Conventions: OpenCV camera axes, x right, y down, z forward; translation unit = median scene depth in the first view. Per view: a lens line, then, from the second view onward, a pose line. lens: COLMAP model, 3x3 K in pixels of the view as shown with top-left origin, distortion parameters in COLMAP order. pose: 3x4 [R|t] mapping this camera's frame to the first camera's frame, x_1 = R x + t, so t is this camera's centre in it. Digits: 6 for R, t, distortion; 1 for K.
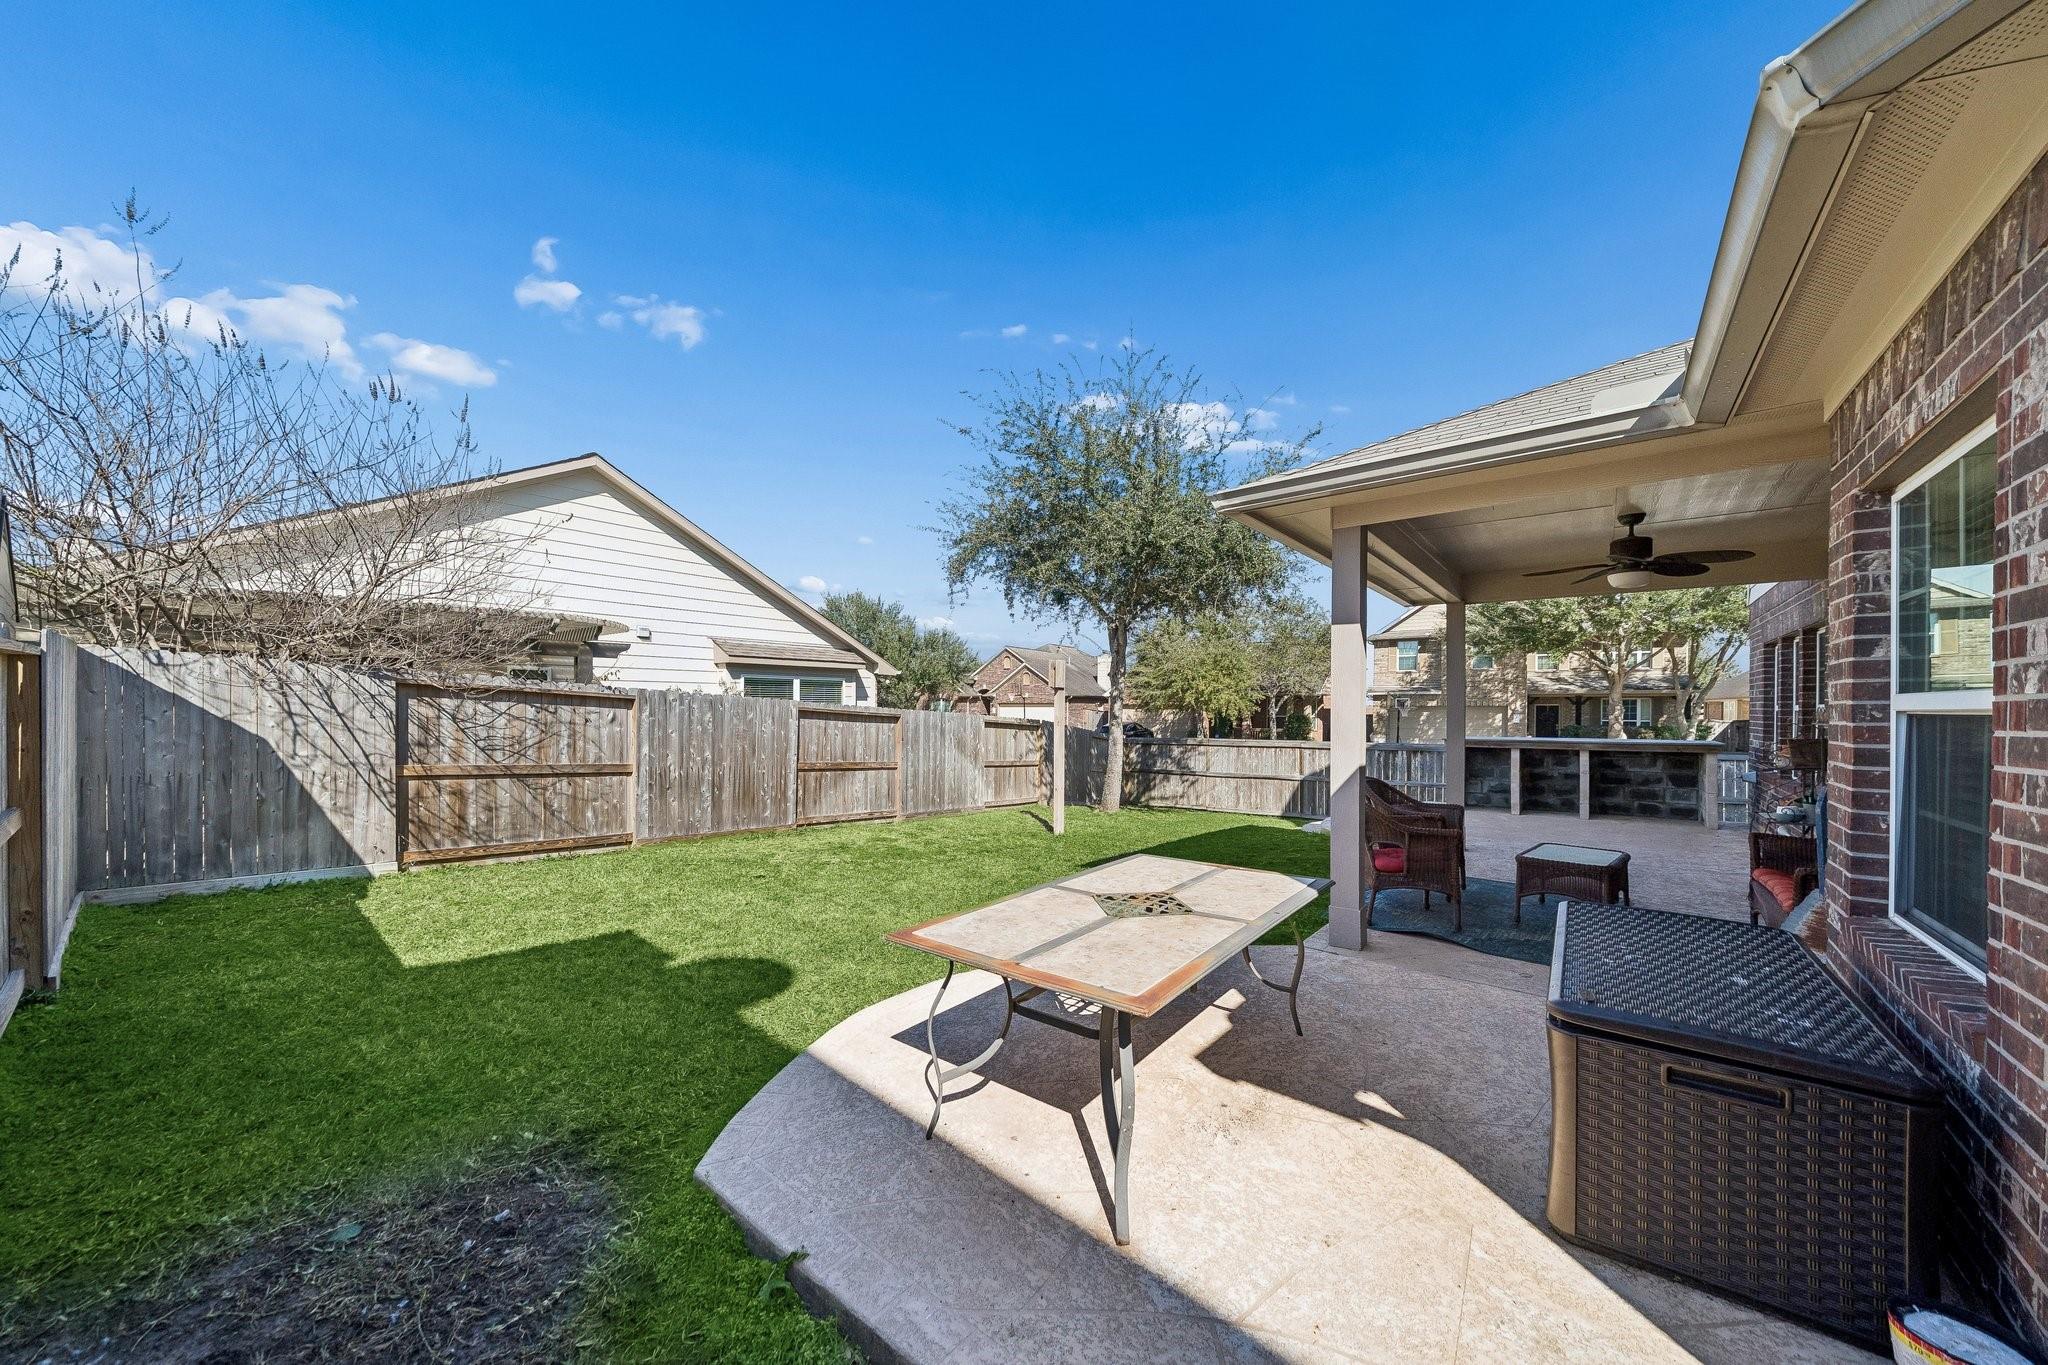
lens RADIAL K [[711.6, 0, 1022.2], [0, 711.6, 713.8], [0, 0, 1]] dist [0.000132, 0.000005]
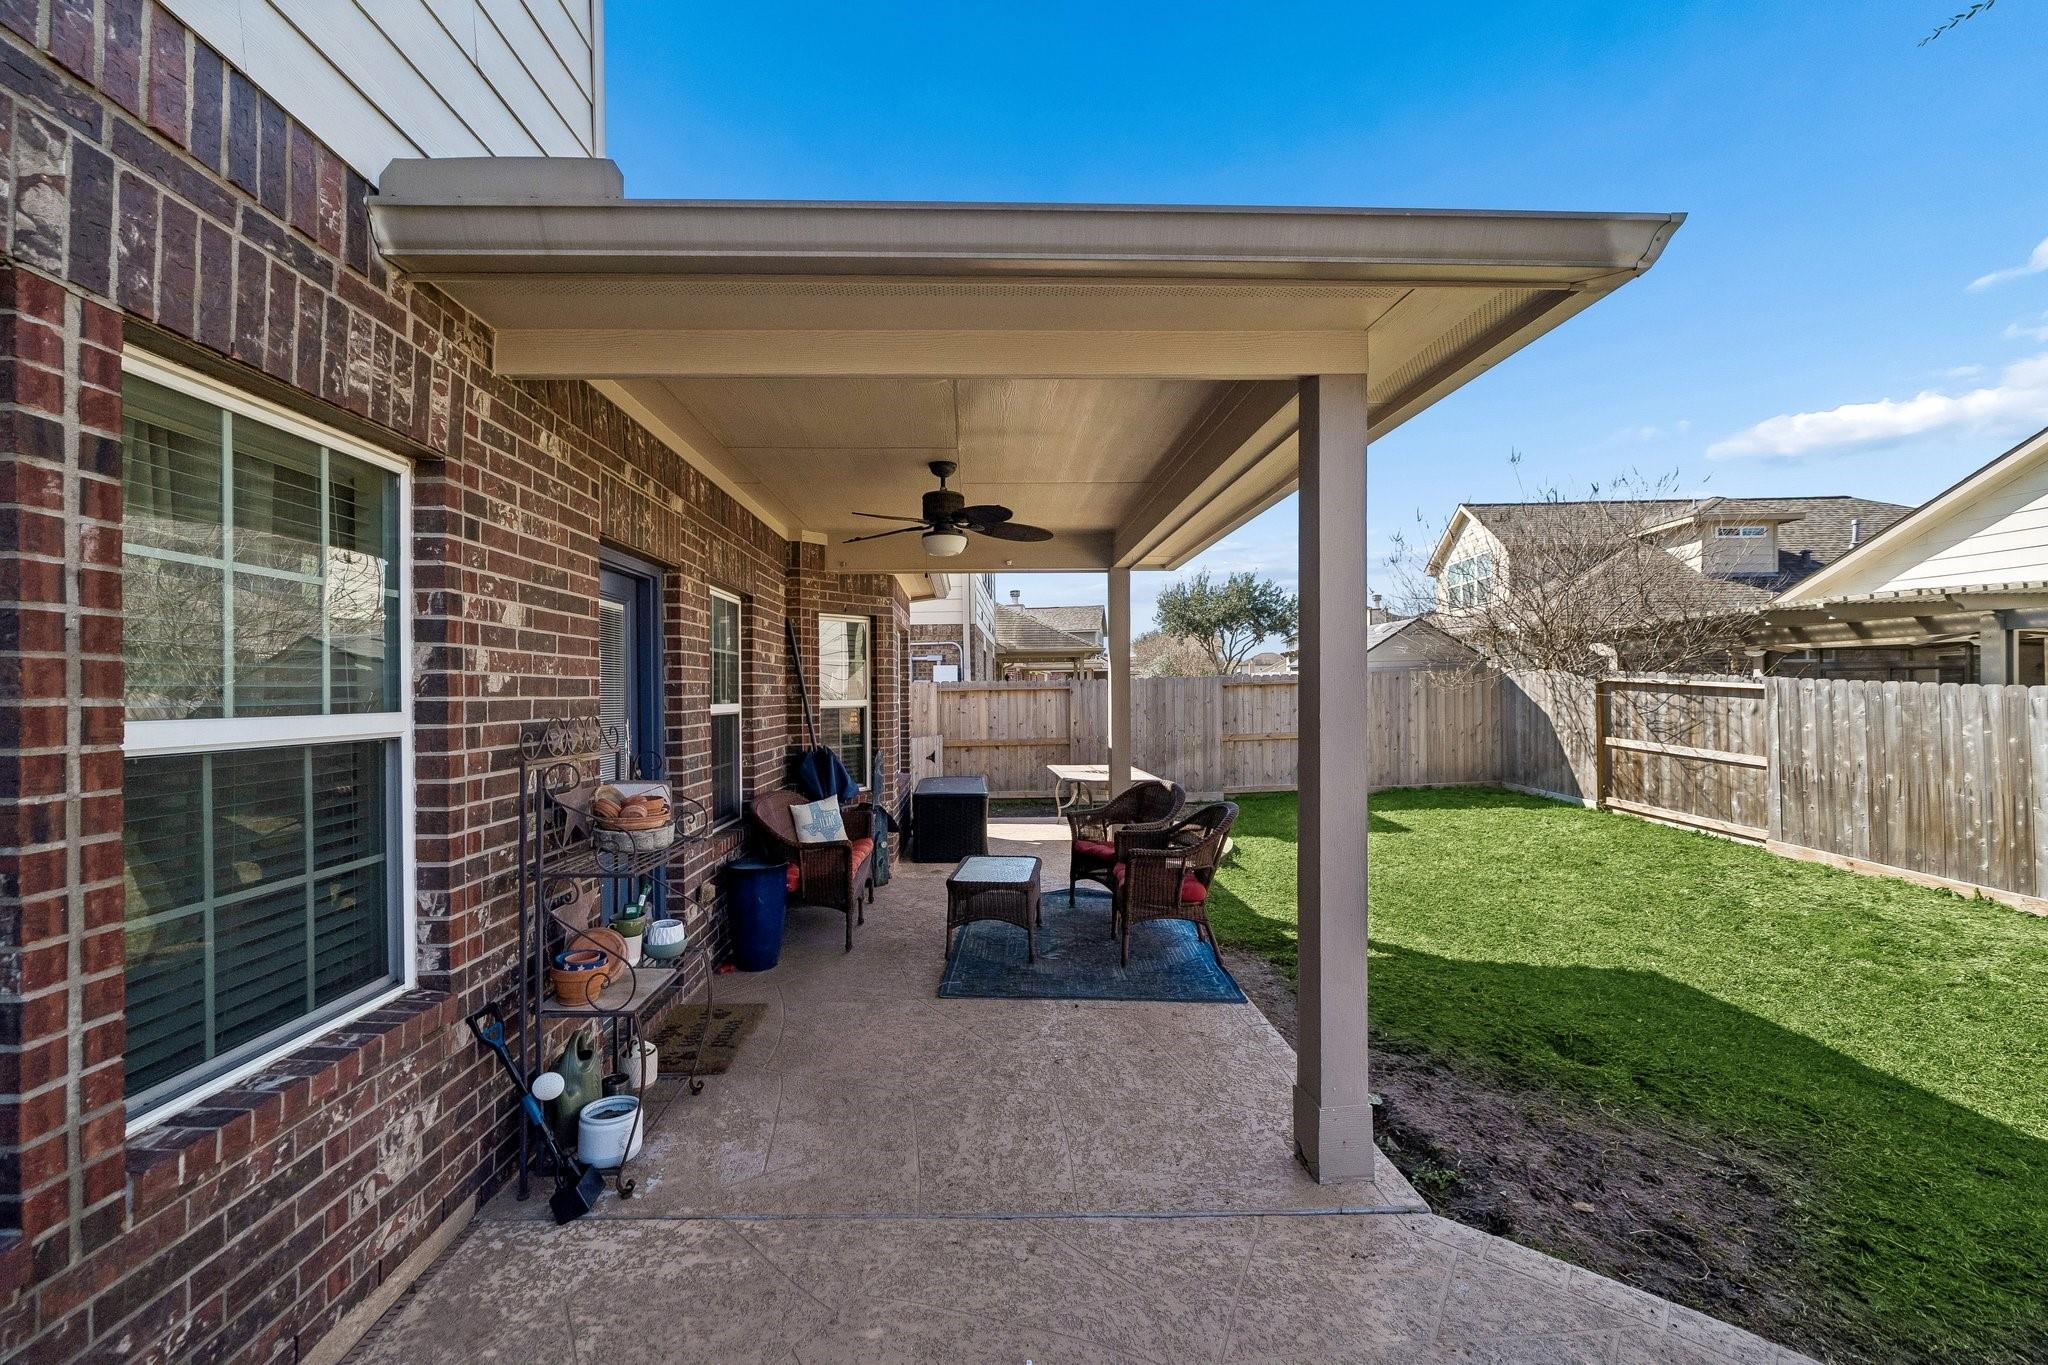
lens RADIAL K [[827.4, 0, 1011.6], [0, 827.4, 687.0], [0, 0, 1]] dist [0.000320, 0.000041]
pose [[-0.757803, -0.001947, -0.652481, 1.097060], [-0.000354, 0.999997, -0.002572, -0.024056], [0.652483, -0.001718, -0.757801, 1.419733]]
